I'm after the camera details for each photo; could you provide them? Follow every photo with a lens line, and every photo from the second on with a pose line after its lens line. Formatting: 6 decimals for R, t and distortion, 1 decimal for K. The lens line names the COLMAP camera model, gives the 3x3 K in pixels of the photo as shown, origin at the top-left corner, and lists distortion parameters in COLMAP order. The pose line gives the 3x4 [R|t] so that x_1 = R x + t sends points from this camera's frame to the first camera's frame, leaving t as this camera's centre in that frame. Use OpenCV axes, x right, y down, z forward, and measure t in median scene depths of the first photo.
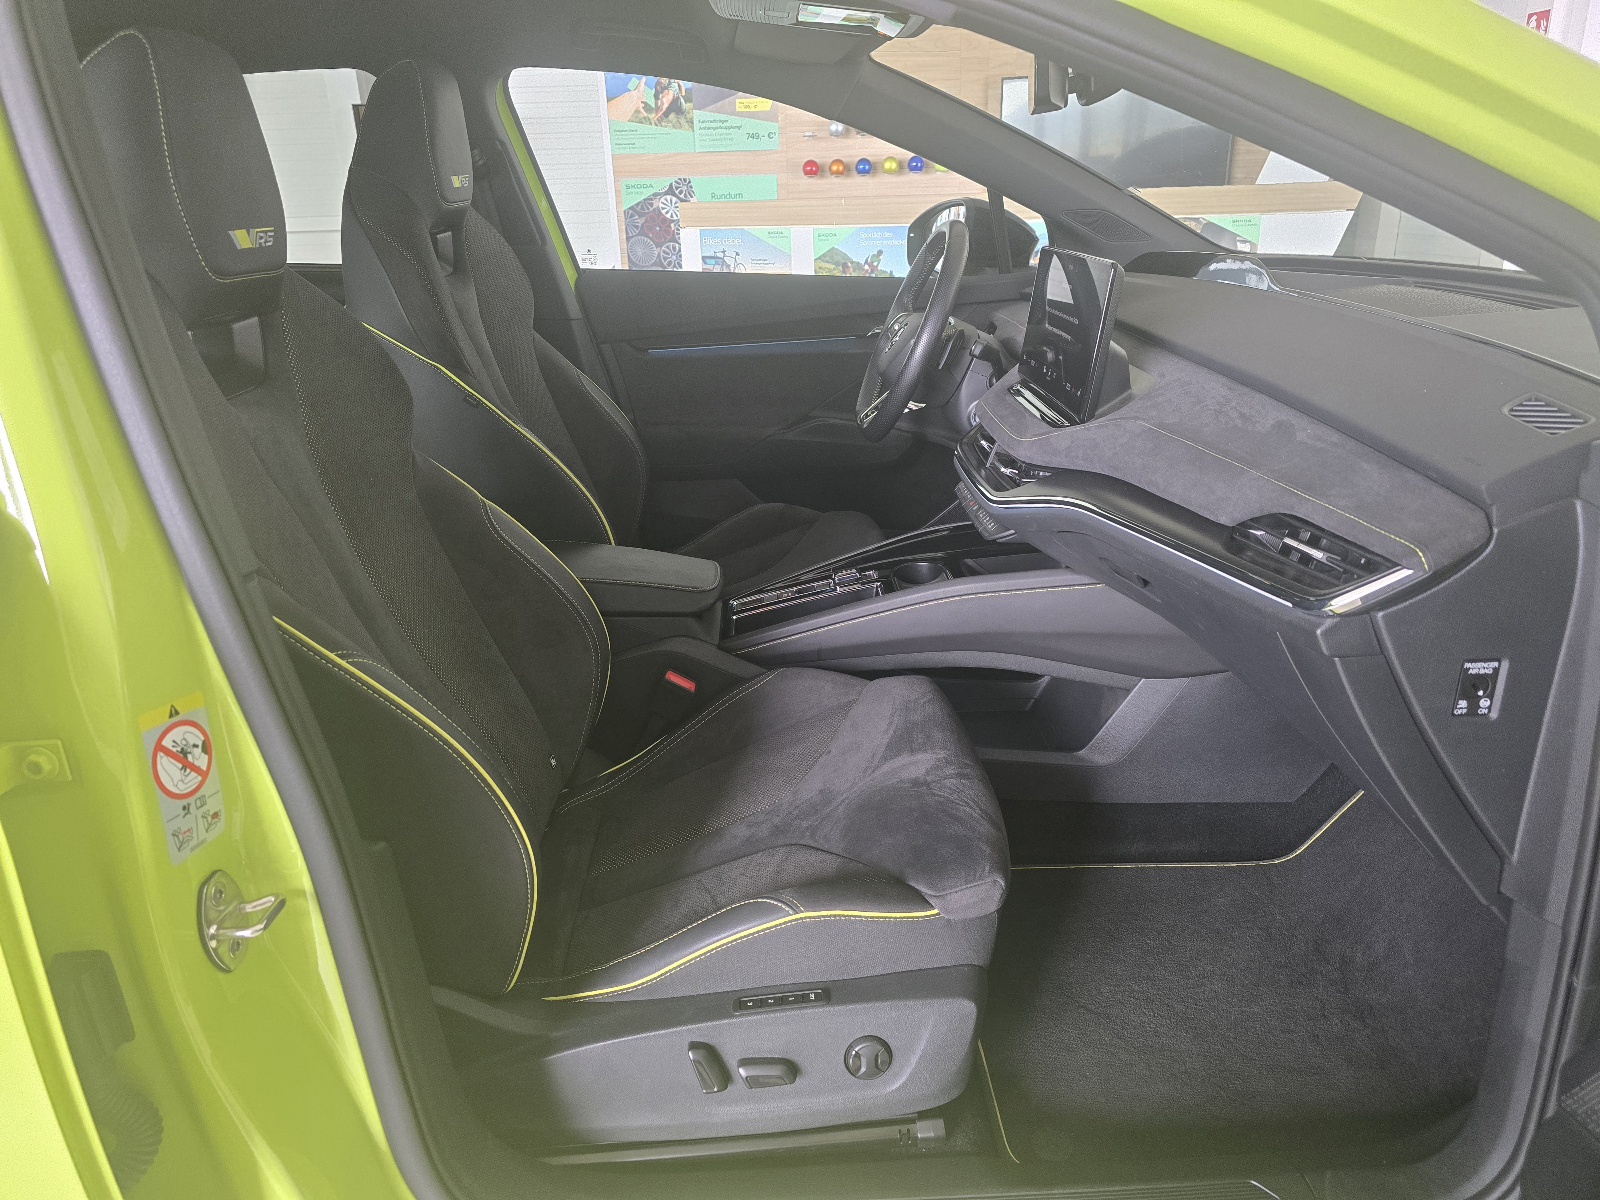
lens RADIAL K [[1078.8, 0, 794.1], [0, 1078.8, 600.0], [0, 0, 1]] dist [0.055700, -0.048237]
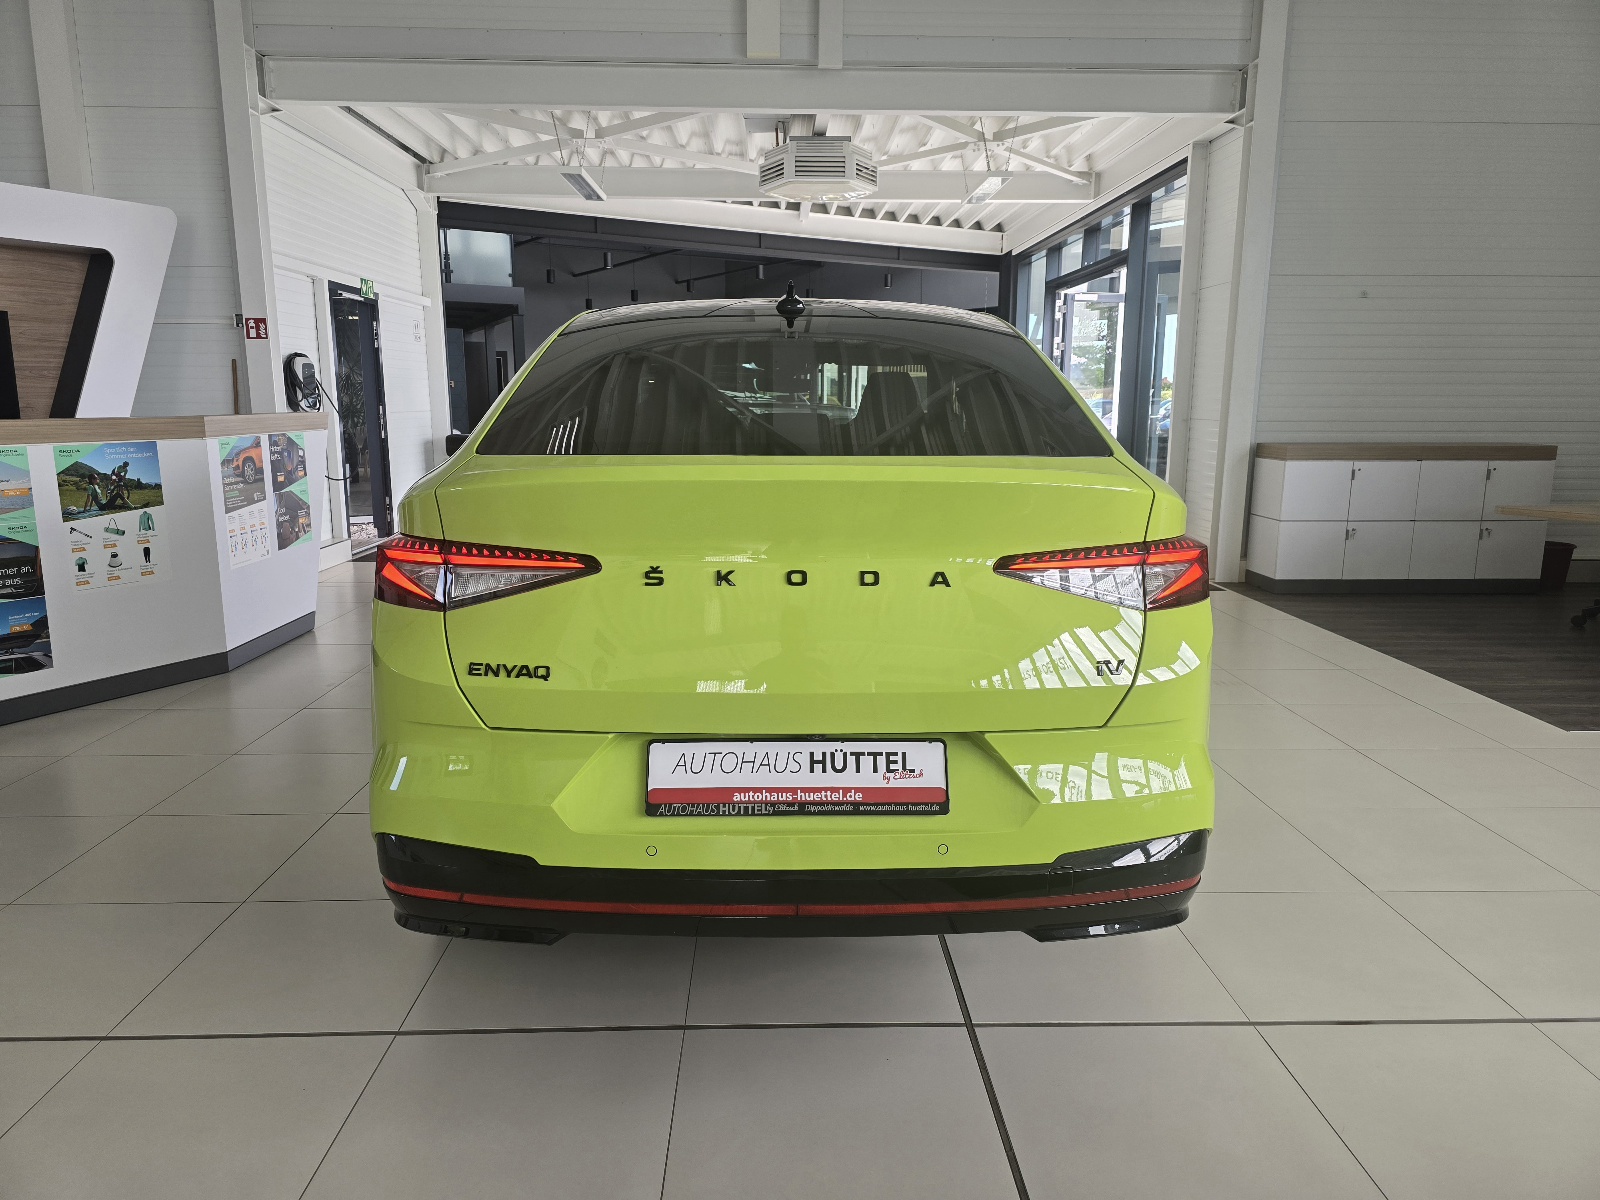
lens RADIAL K [[1078.8, 0, 794.1], [0, 1078.8, 600.0], [0, 0, 1]] dist [0.055700, -0.048237]
pose [[0.012508, -0.153616, 0.988051, -0.708312], [0.354914, 0.924472, 0.139238, -0.066891], [-0.934815, 0.348932, 0.066084, 0.213922]]
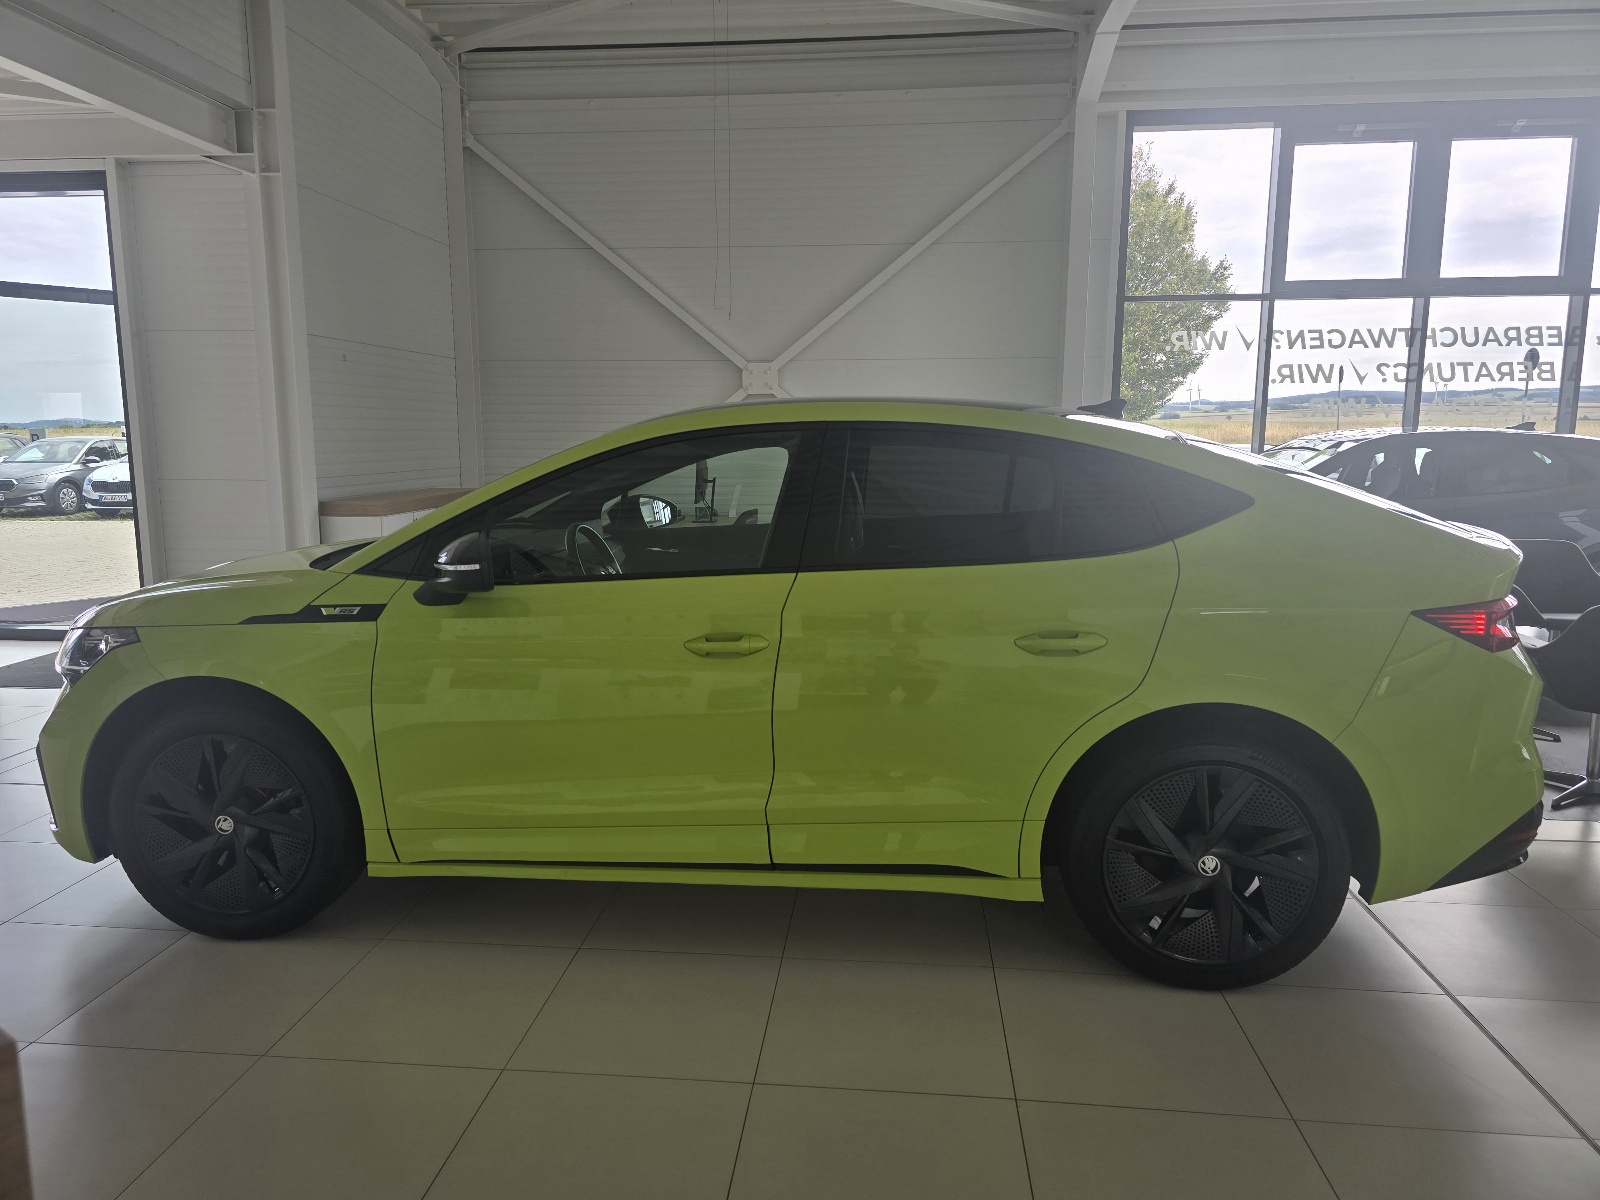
lens RADIAL K [[1078.8, 0, 794.1], [0, 1078.8, 600.0], [0, 0, 1]] dist [0.055700, -0.048237]
pose [[-0.989826, 0.008246, 0.142043, -0.126173], [0.077660, 0.867810, 0.490791, -0.341952], [-0.119219, 0.496828, -0.859621, 0.794129]]
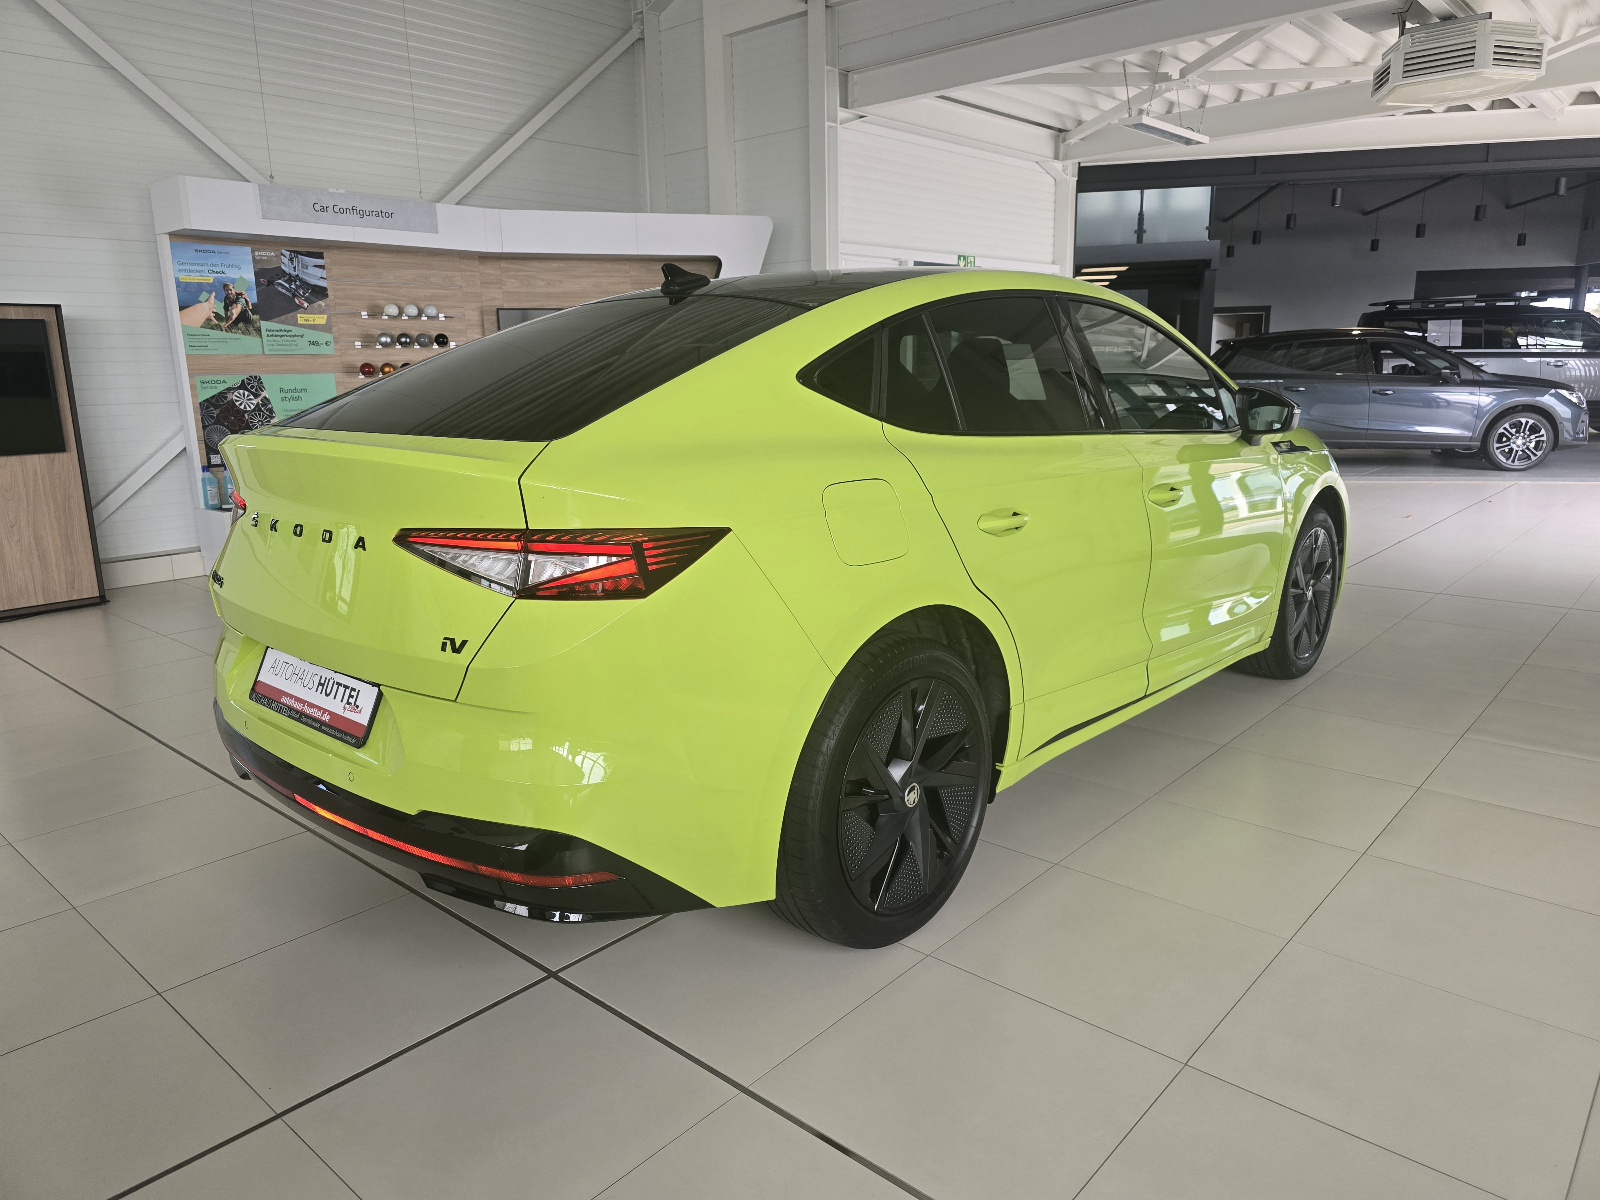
lens RADIAL K [[1078.8, 0, 794.1], [0, 1078.8, 600.0], [0, 0, 1]] dist [0.055700, -0.048237]
pose [[0.697990, -0.134958, 0.703275, -0.555637], [0.253397, 0.965088, -0.066293, 0.061210], [-0.669776, 0.224480, 0.707820, -0.143771]]
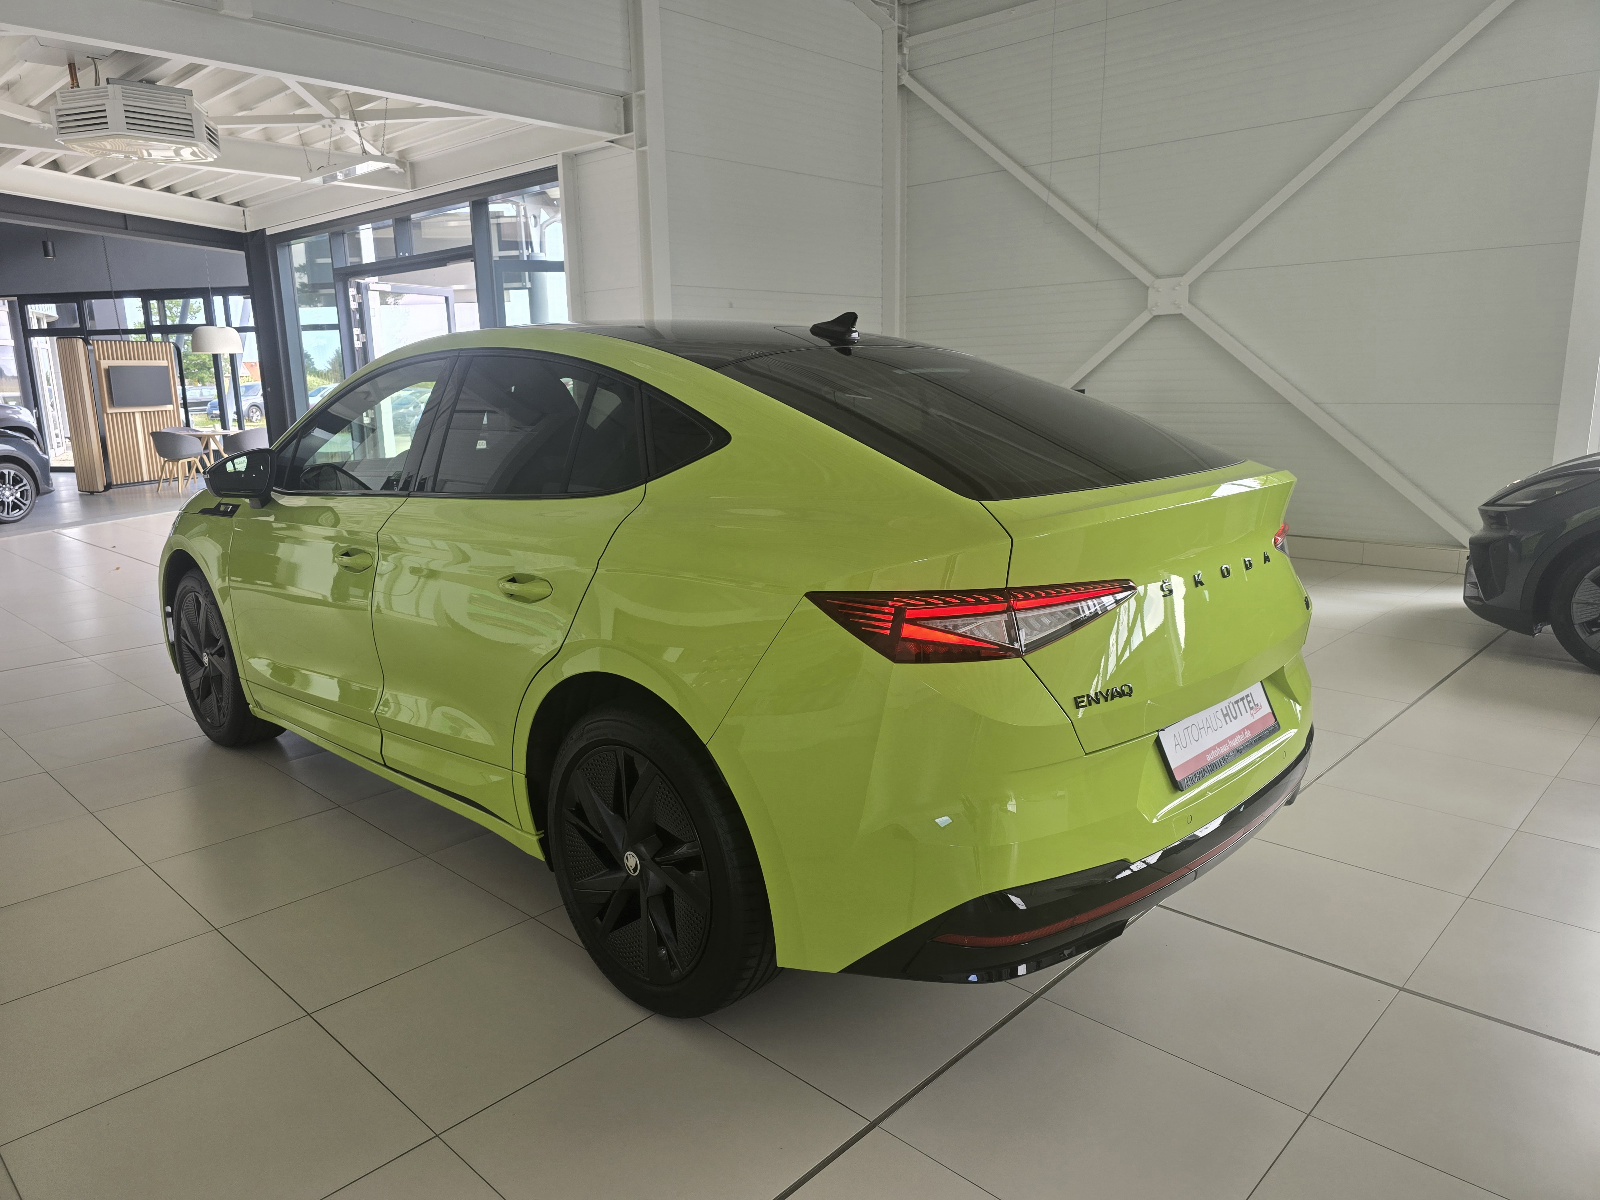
lens RADIAL K [[1078.8, 0, 794.1], [0, 1078.8, 600.0], [0, 0, 1]] dist [0.055700, -0.048237]
pose [[-0.689330, -0.105114, 0.716781, -0.578598], [0.297360, 0.861172, 0.412261, -0.224989], [-0.660606, 0.497326, -0.562375, 0.551877]]
